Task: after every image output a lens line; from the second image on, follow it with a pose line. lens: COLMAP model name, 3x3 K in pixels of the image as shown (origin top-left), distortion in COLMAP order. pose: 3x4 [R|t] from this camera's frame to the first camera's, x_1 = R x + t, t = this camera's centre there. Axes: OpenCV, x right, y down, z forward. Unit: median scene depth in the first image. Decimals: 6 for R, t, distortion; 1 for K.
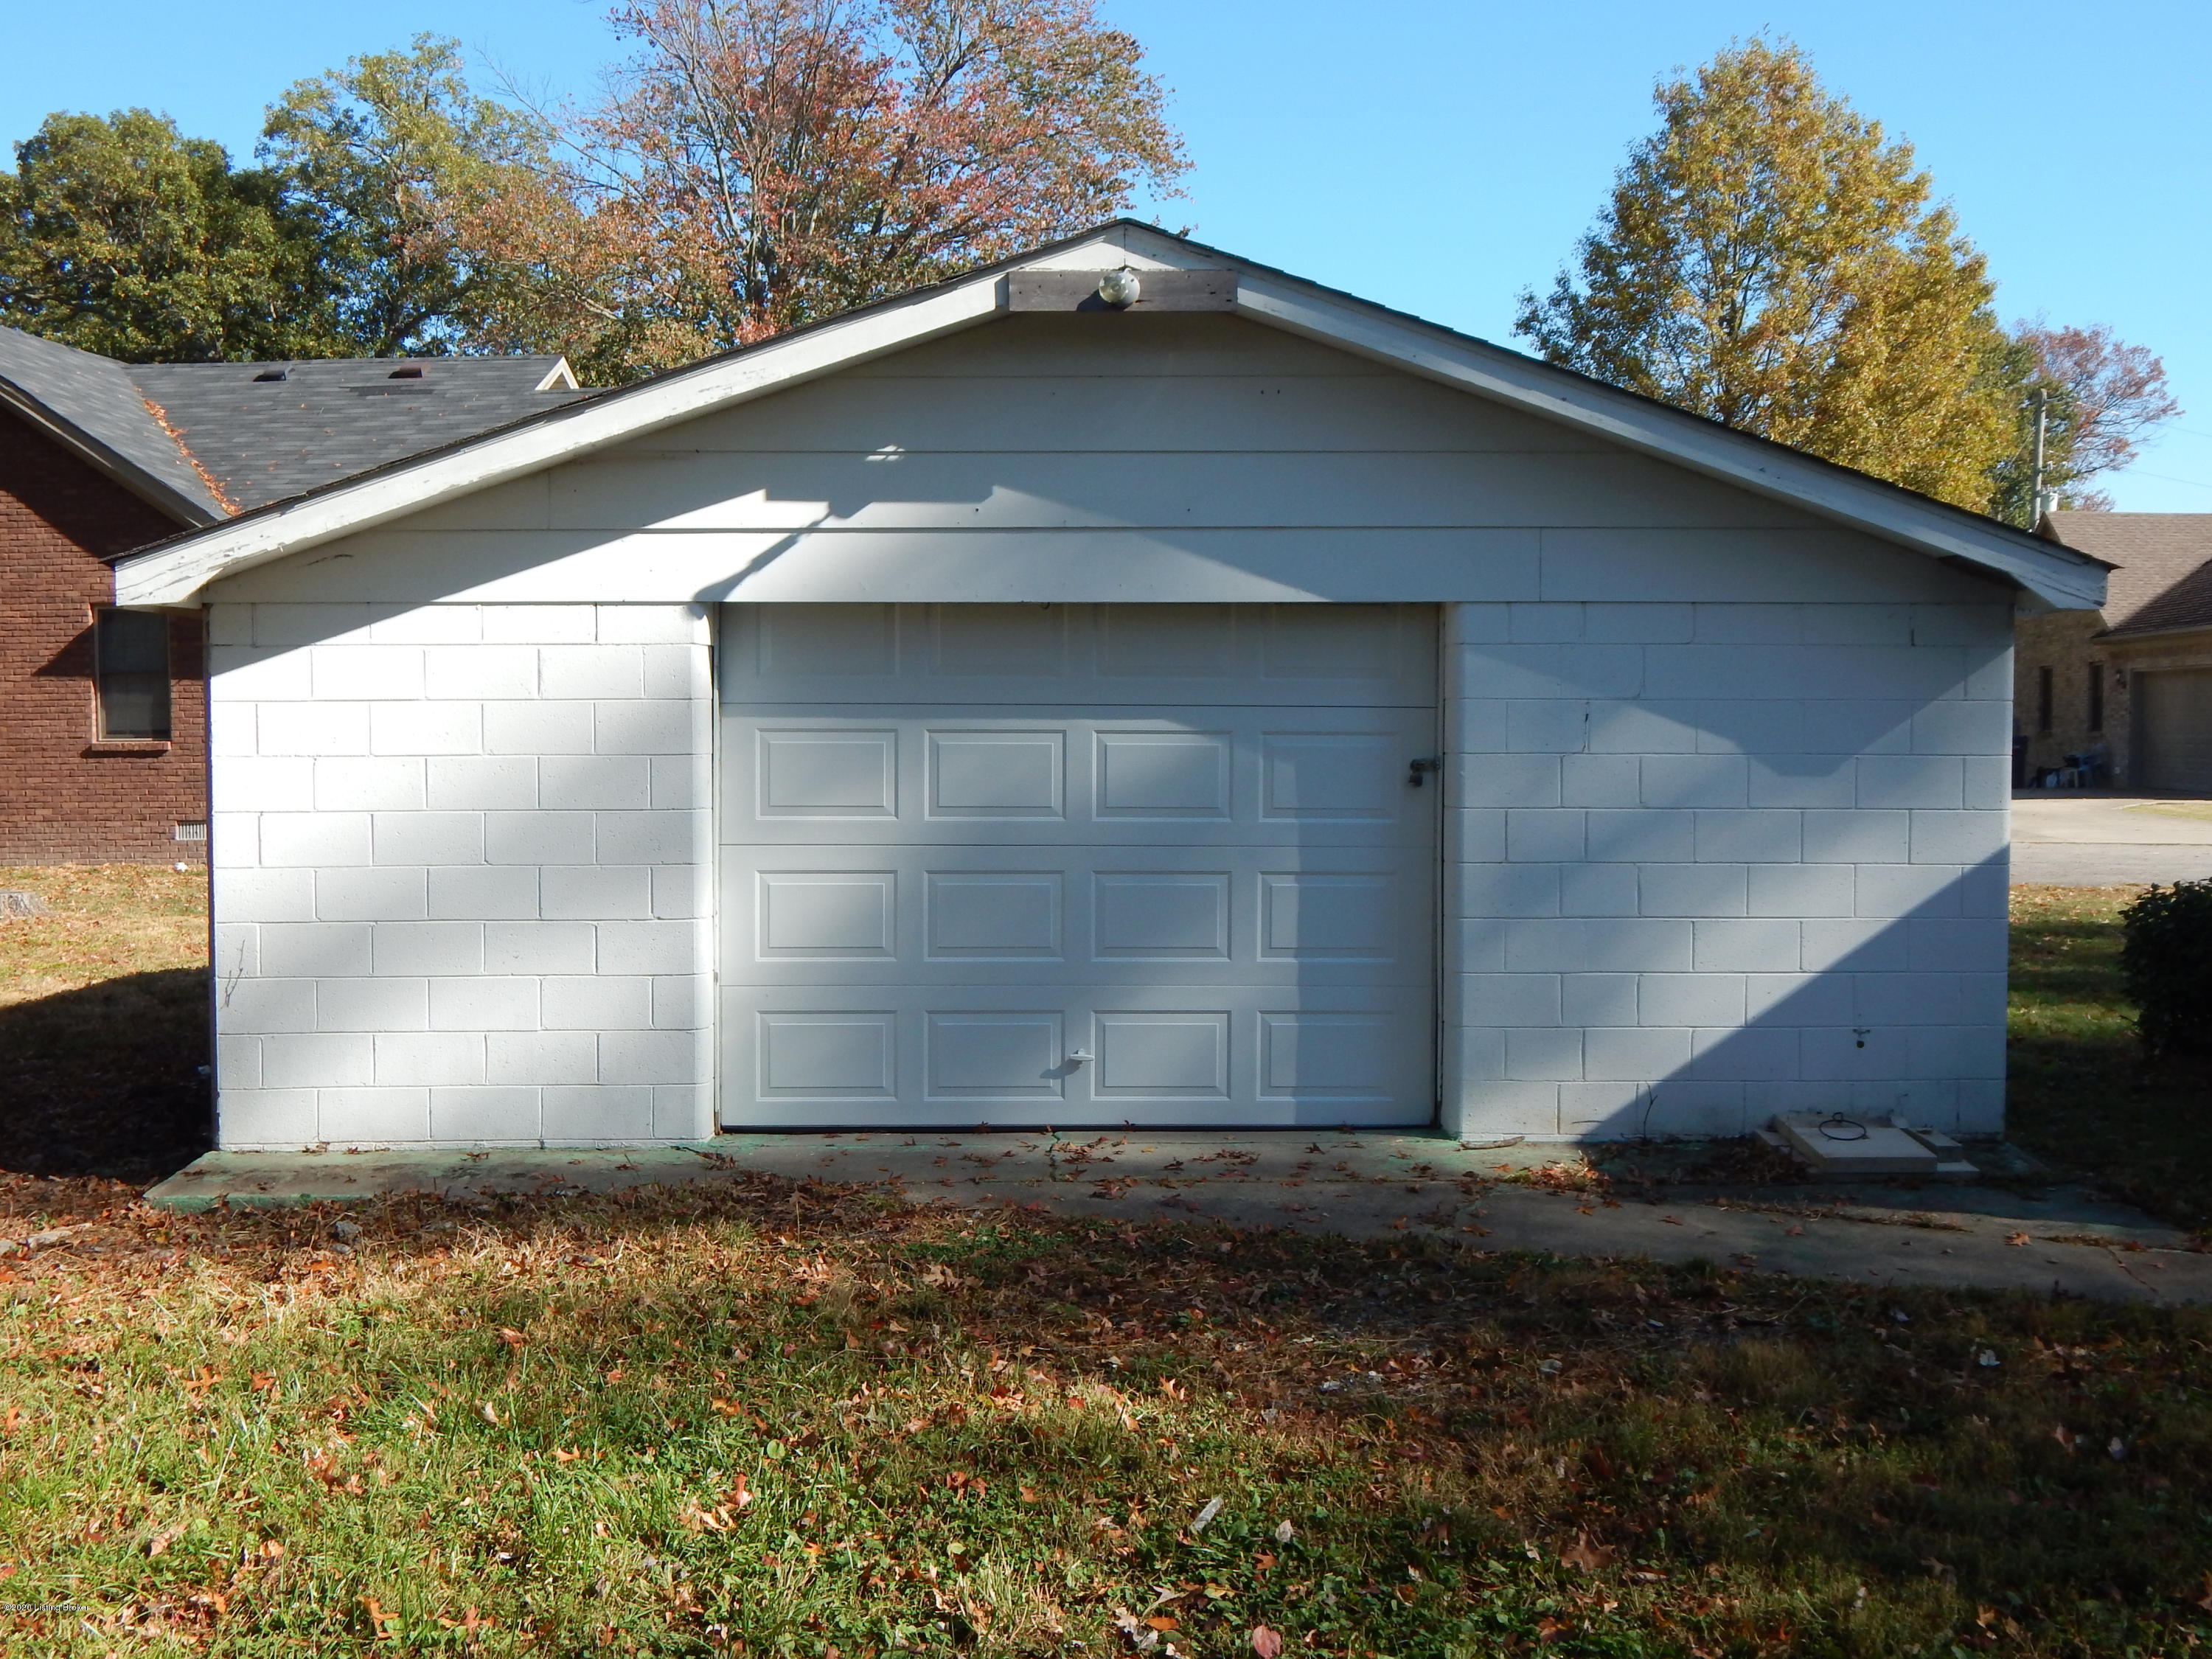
lens RADIAL K [[2169.2, 0, 1106.0], [0, 2169.2, 829.5], [0, 0, 1]] dist [-0.006895, 0.001312]
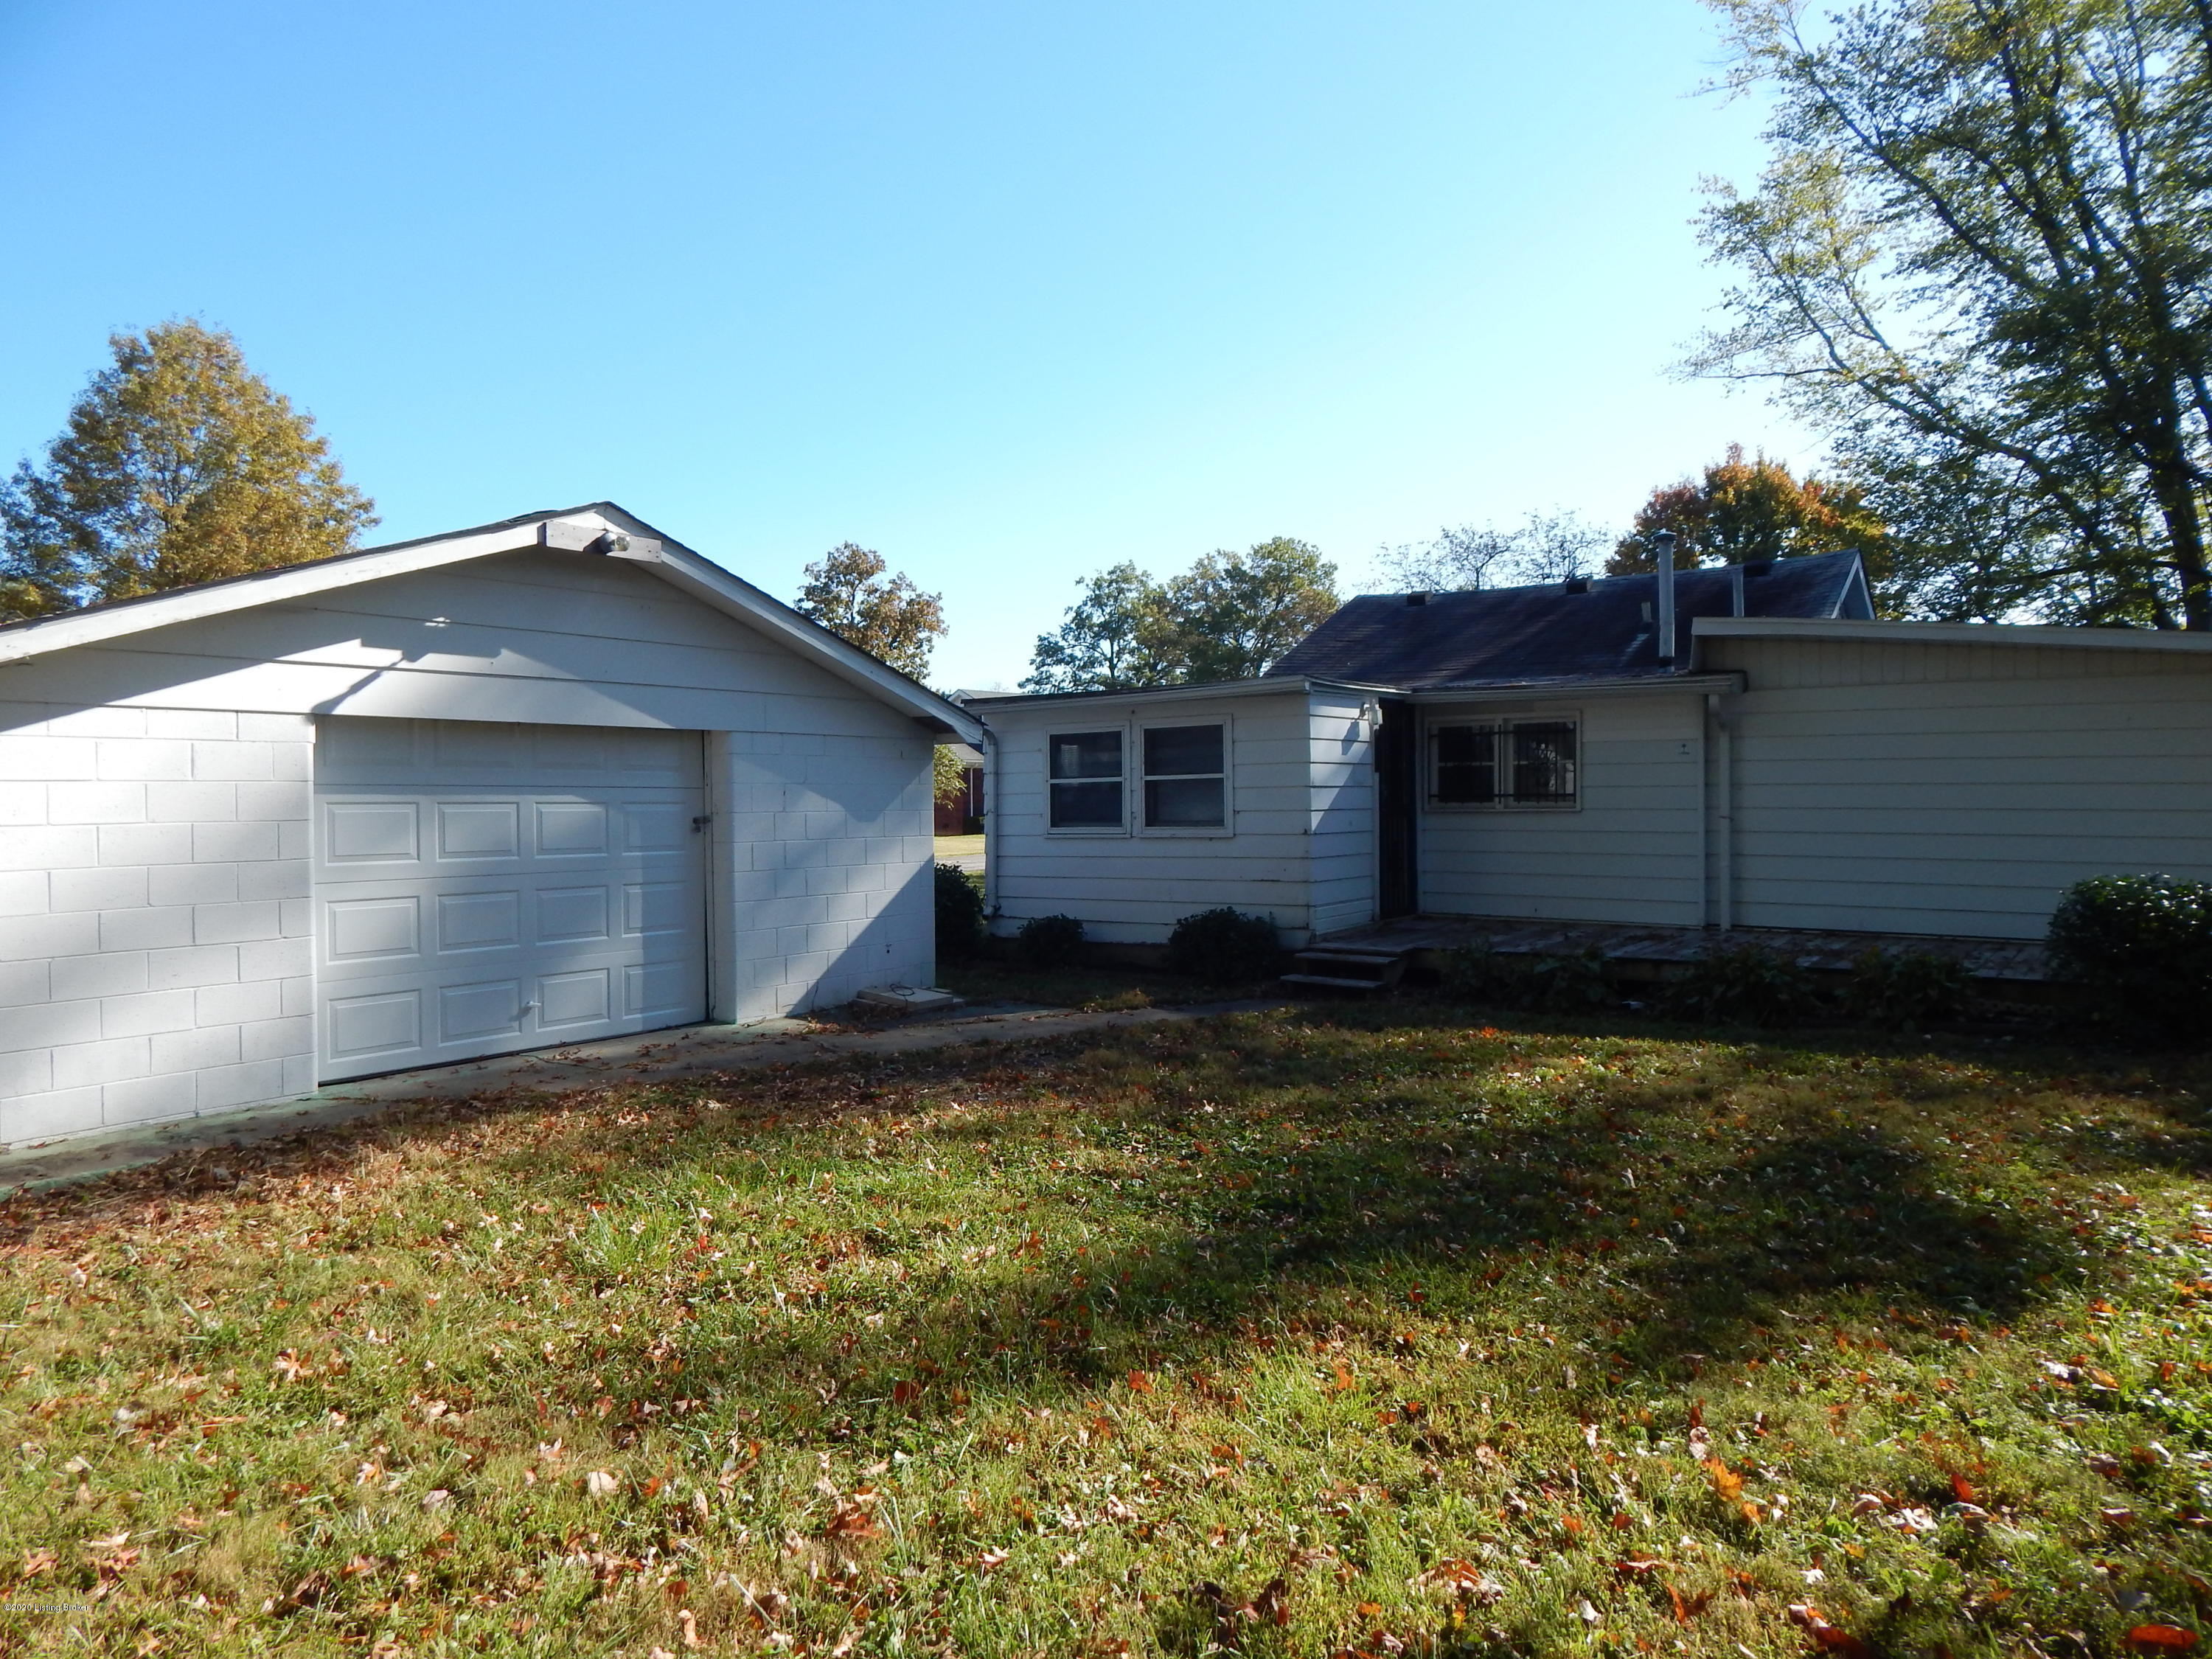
lens RADIAL K [[1422.2, 0, 1106.0], [0, 1422.2, 829.5], [0, 0, 1]] dist [0.000722, -0.046656]
pose [[0.587354, -0.021630, 0.809041, -0.621464], [0.048070, 0.998810, -0.008195, 0.004090], [-0.807902, 0.043704, 0.587695, 0.033119]]
